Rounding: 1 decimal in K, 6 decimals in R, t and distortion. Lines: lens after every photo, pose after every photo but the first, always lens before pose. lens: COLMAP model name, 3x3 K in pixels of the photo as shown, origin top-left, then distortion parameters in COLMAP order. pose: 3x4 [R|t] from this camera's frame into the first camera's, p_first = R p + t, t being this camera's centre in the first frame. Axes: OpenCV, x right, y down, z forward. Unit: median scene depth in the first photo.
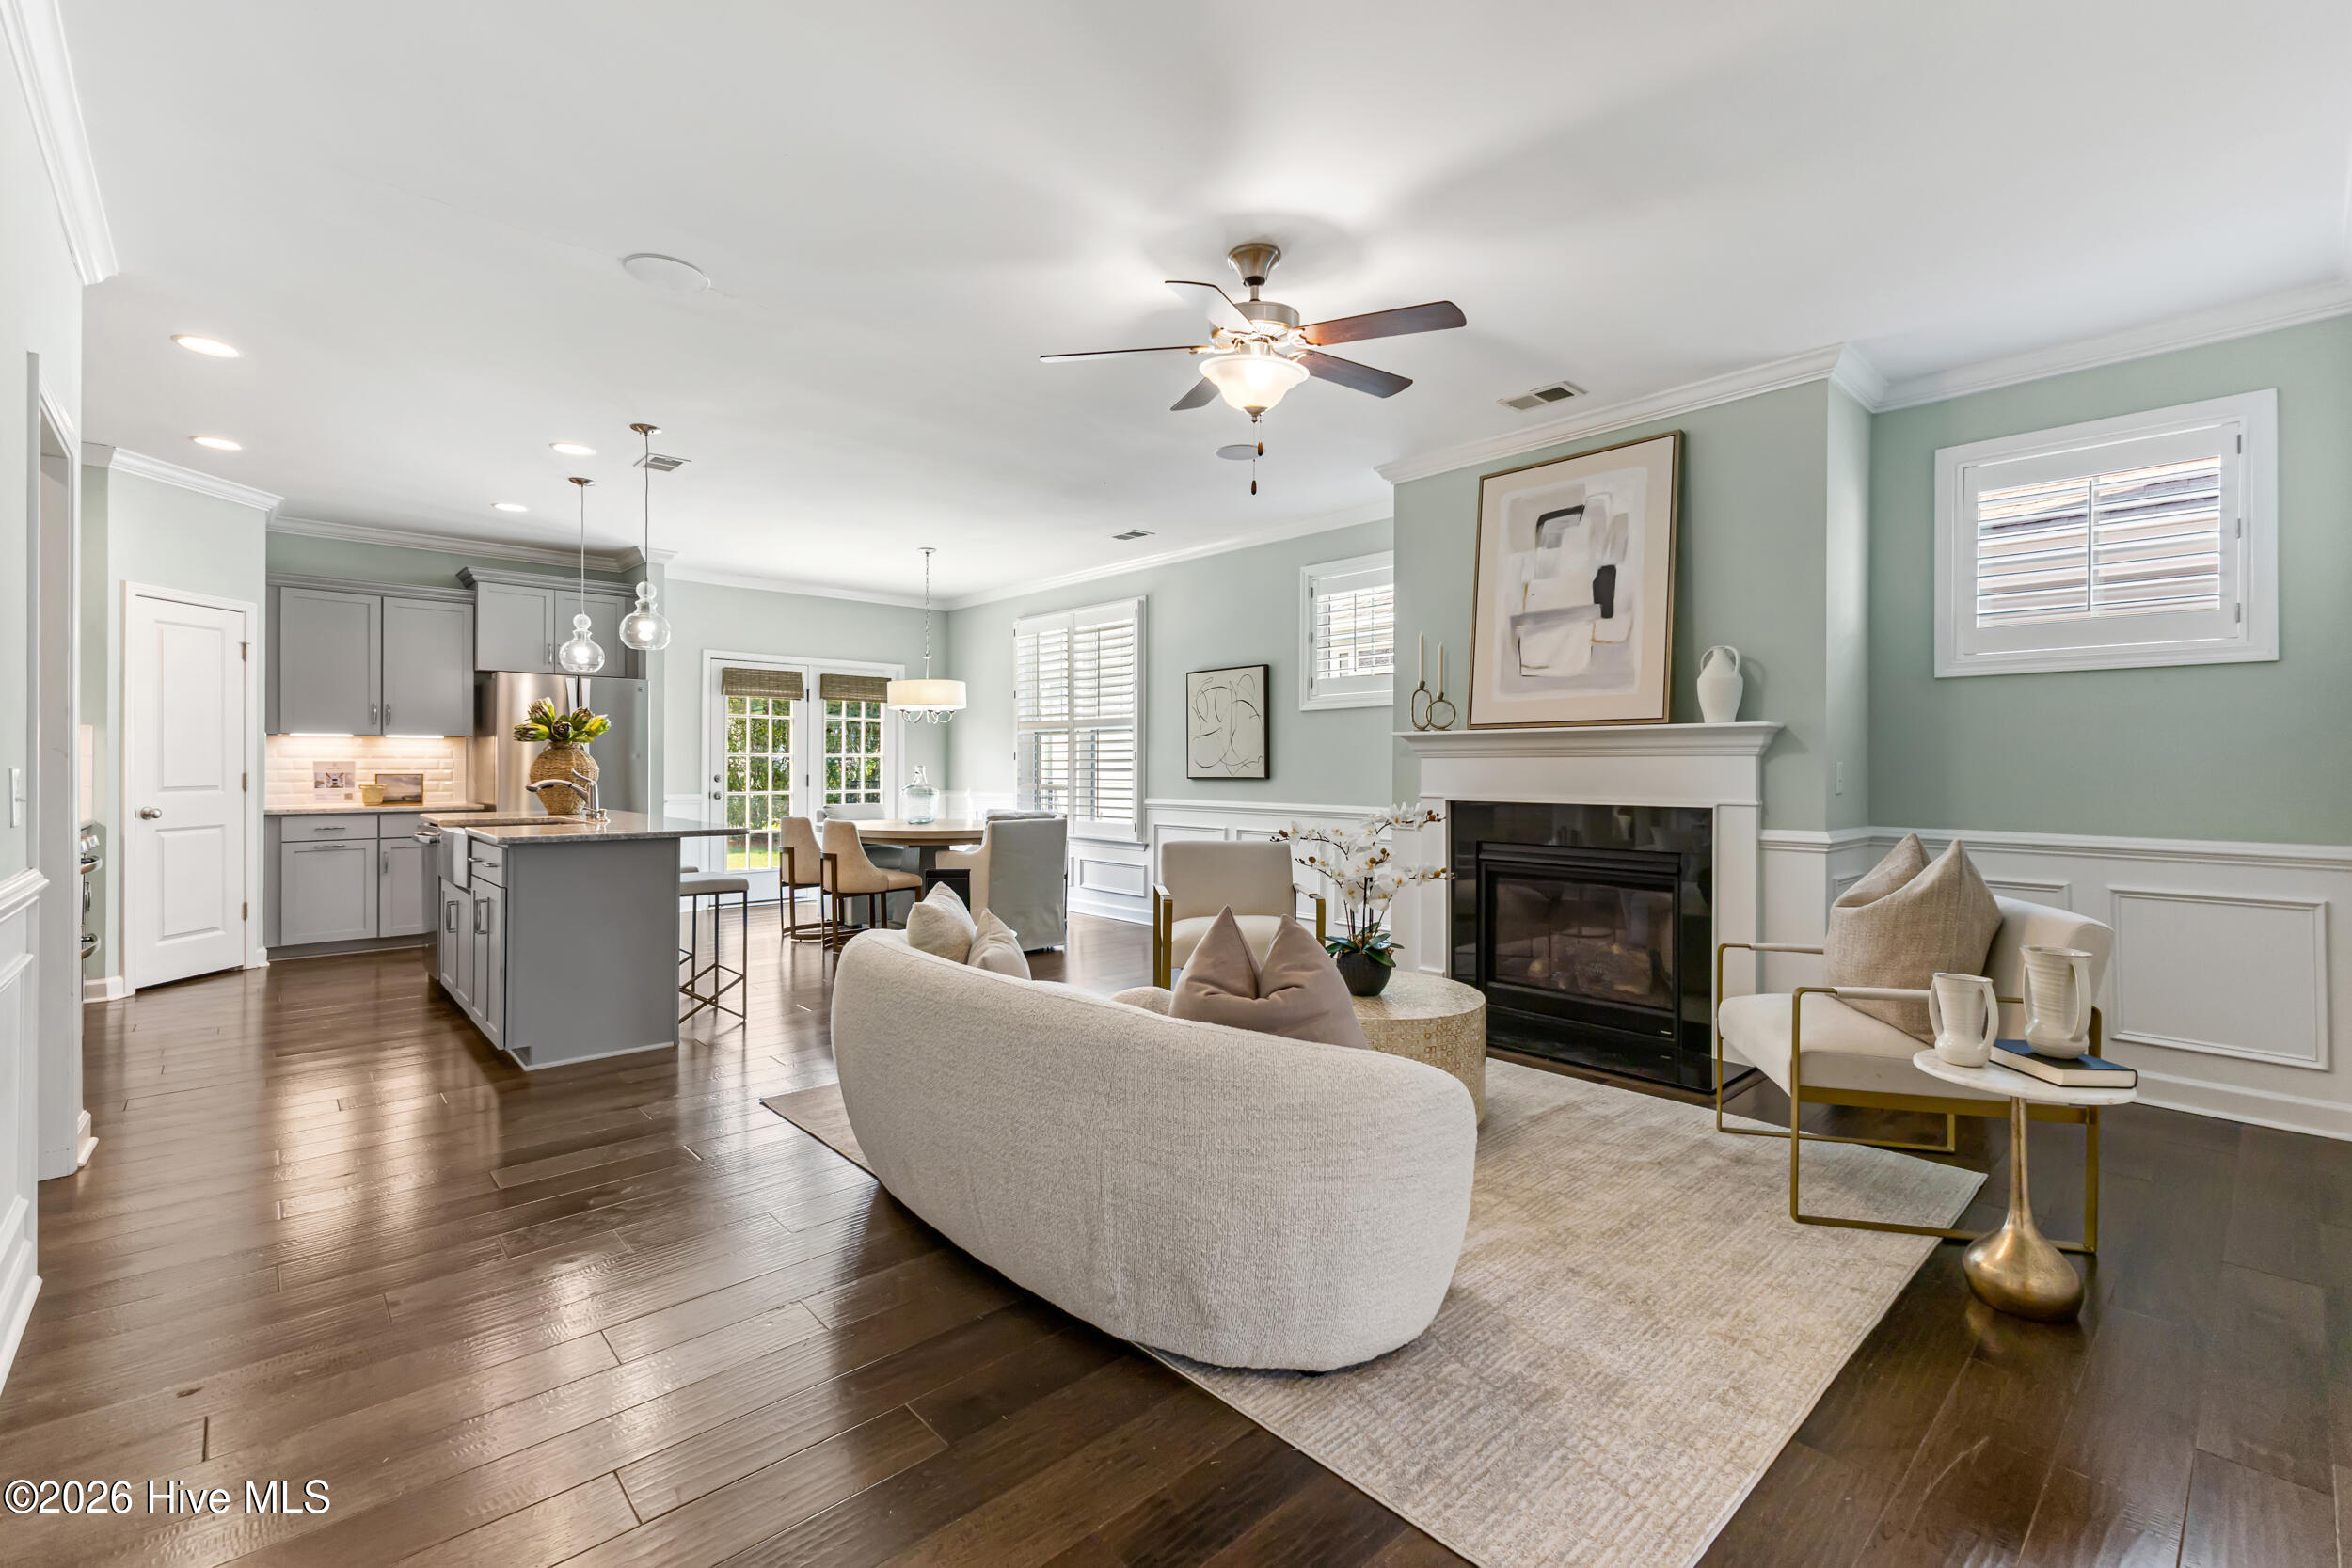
lens RADIAL K [[1012.3, 0, 1177.0], [0, 1012.3, 767.8], [0, 0, 1]] dist [0.011973, -0.003140]
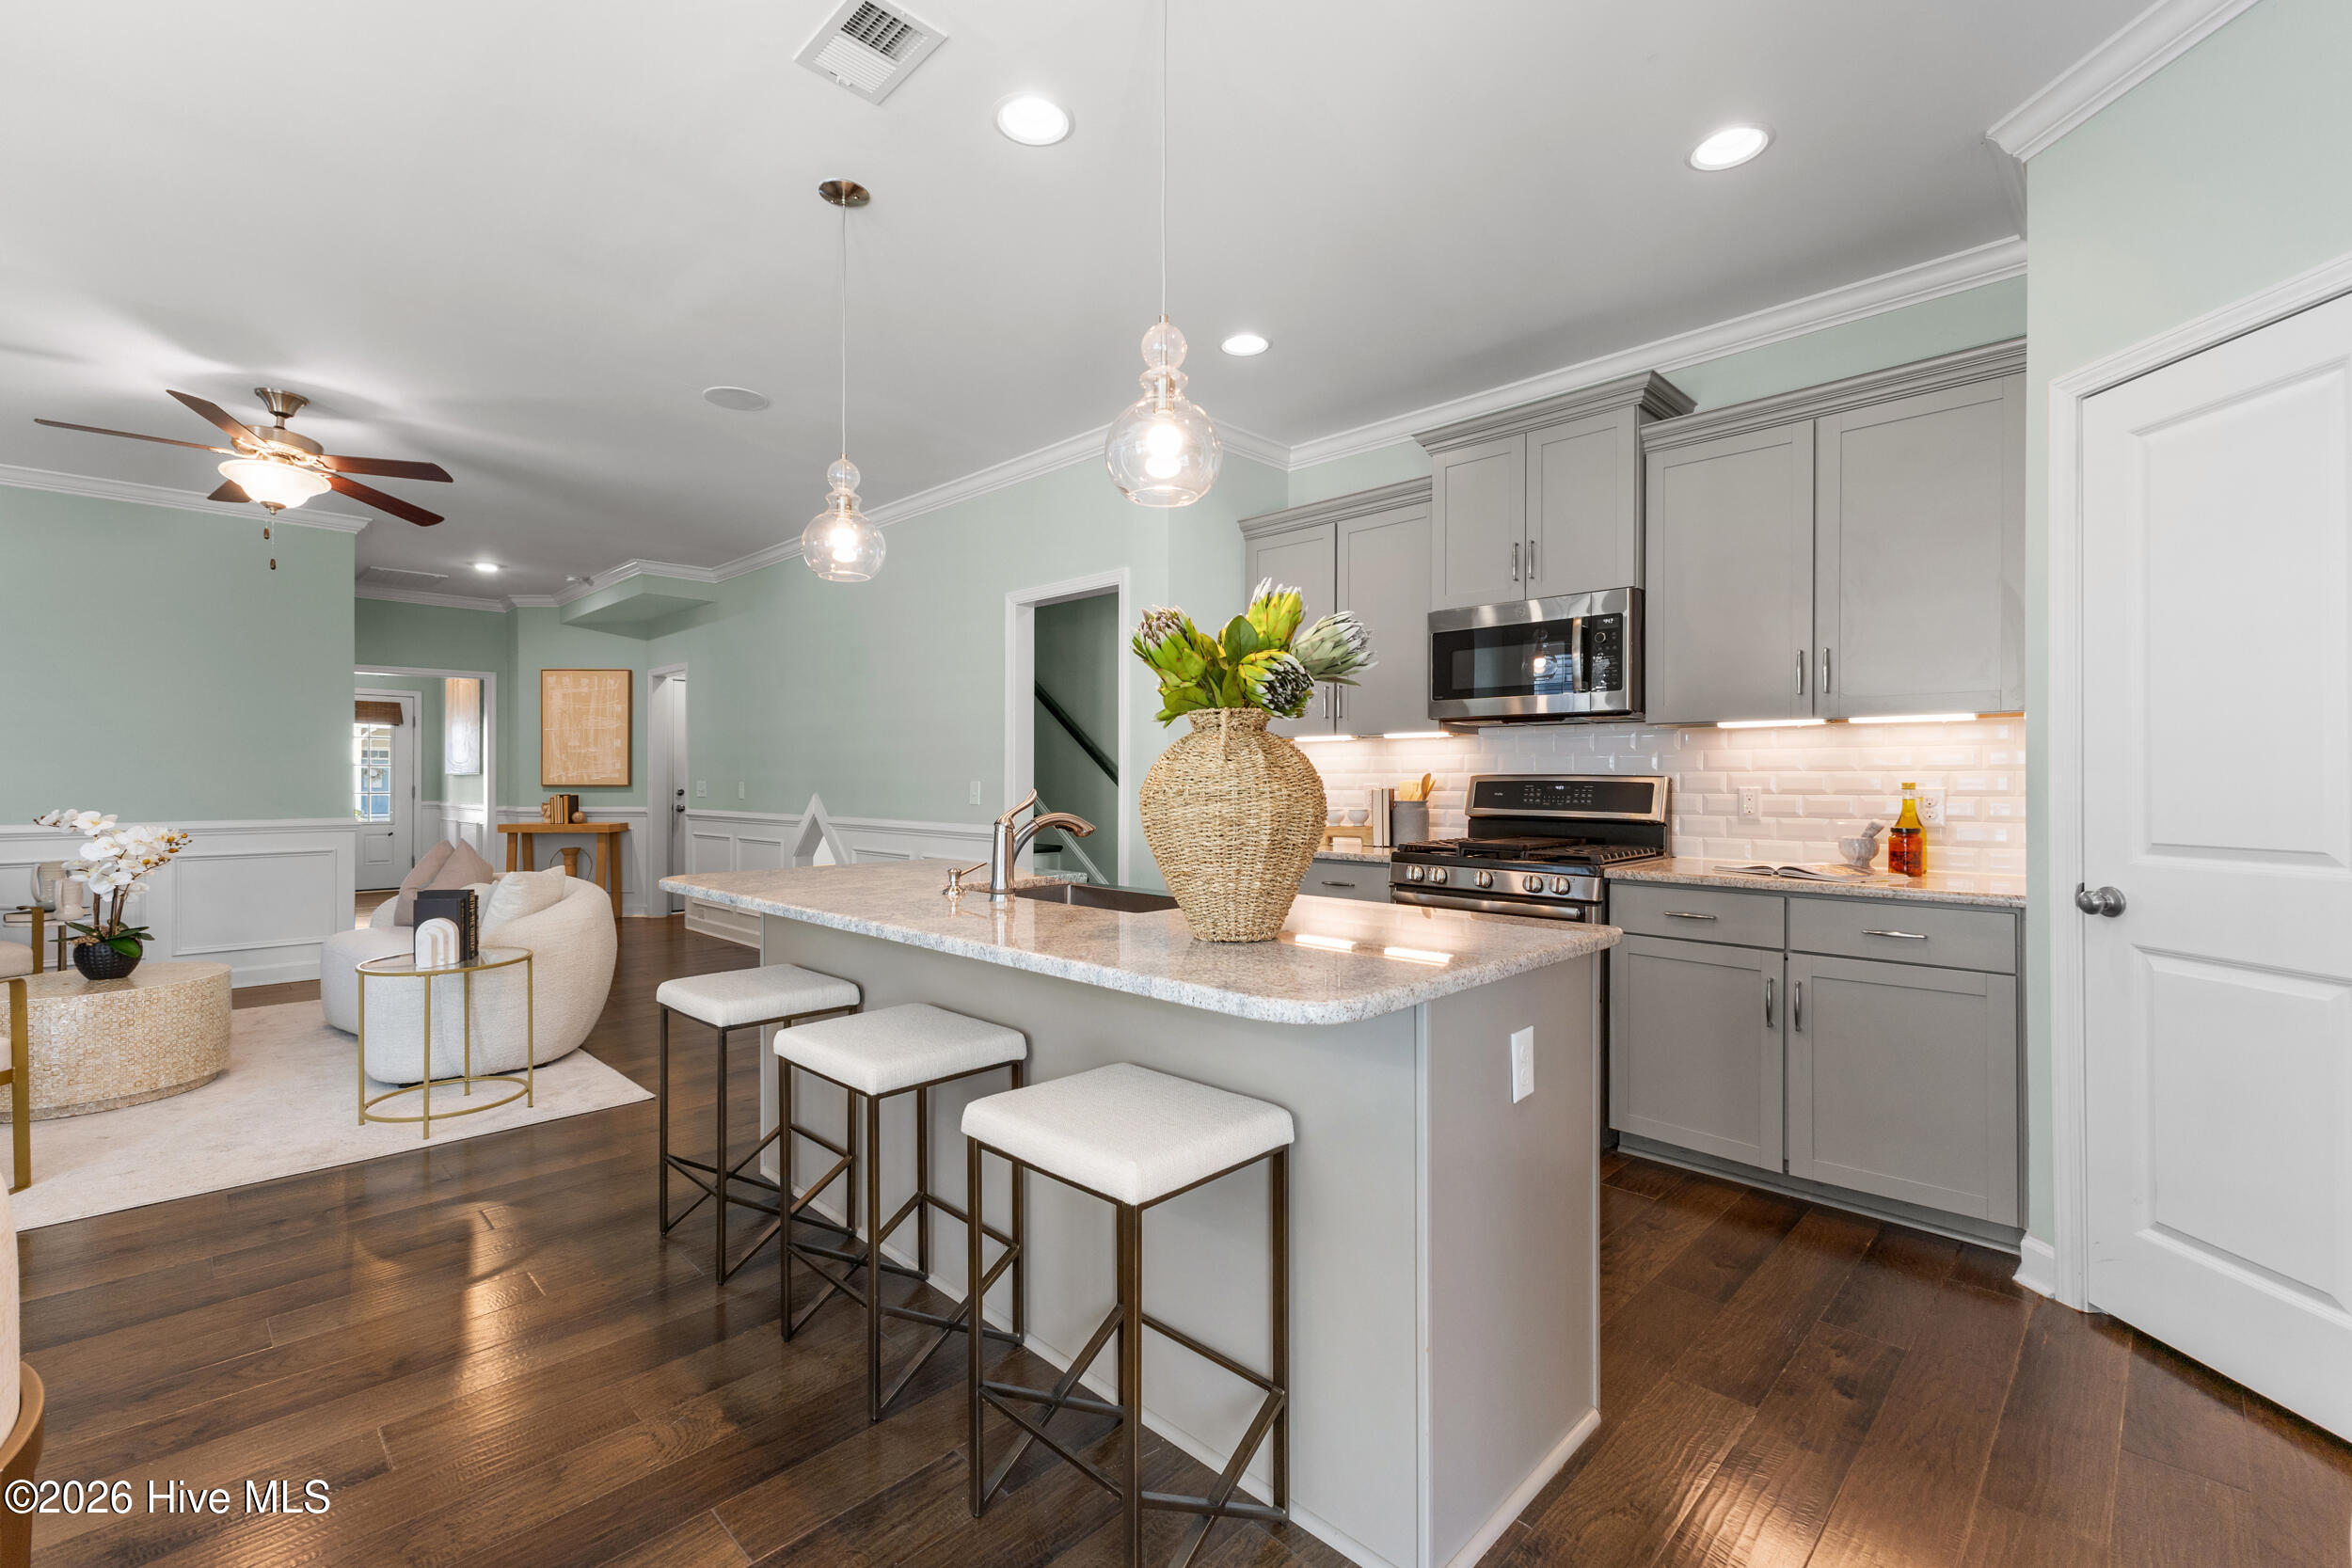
lens RADIAL K [[1012.3, 0, 1187.2], [0, 1012.3, 780.2], [0, 0, 1]] dist [0.011973, -0.003140]
pose [[-0.998627, -0.006247, -0.052004, -0.610358], [-0.006229, 0.999980, -0.000510, -0.001942], [0.052006, -0.000185, -0.998647, 1.399939]]
